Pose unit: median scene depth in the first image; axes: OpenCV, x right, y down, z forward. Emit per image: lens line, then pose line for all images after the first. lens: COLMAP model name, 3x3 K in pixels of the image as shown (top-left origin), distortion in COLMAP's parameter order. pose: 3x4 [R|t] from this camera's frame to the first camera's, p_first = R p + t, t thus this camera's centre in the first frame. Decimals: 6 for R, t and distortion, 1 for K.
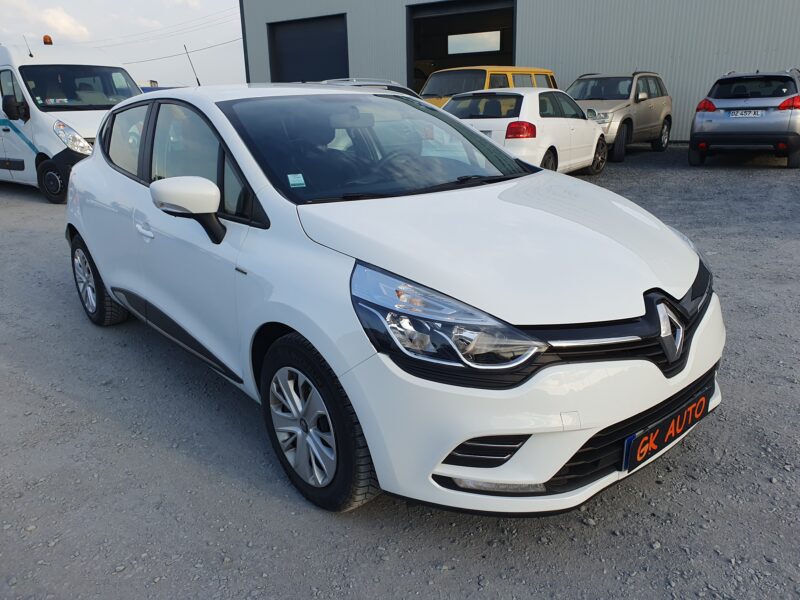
lens RADIAL K [[611.6, 0, 388.2], [0, 611.6, 298.3], [0, 0, 1]] dist [0.005832, 0.006709]
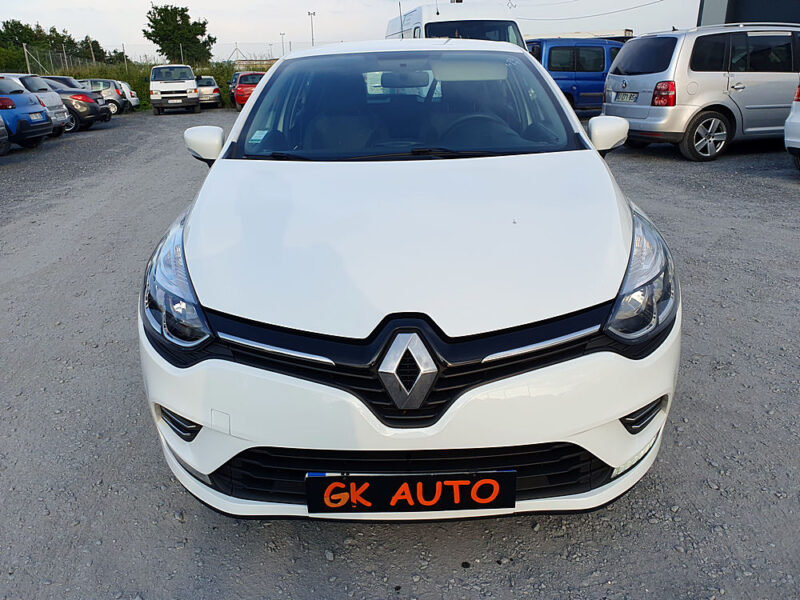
lens RADIAL K [[611.6, 0, 388.2], [0, 611.6, 298.3], [0, 0, 1]] dist [0.005832, 0.006709]
pose [[0.758354, 0.234936, -0.608033, 0.864848], [-0.190493, 0.971946, 0.137960, -0.132401], [0.623387, 0.011203, 0.781833, 0.377802]]
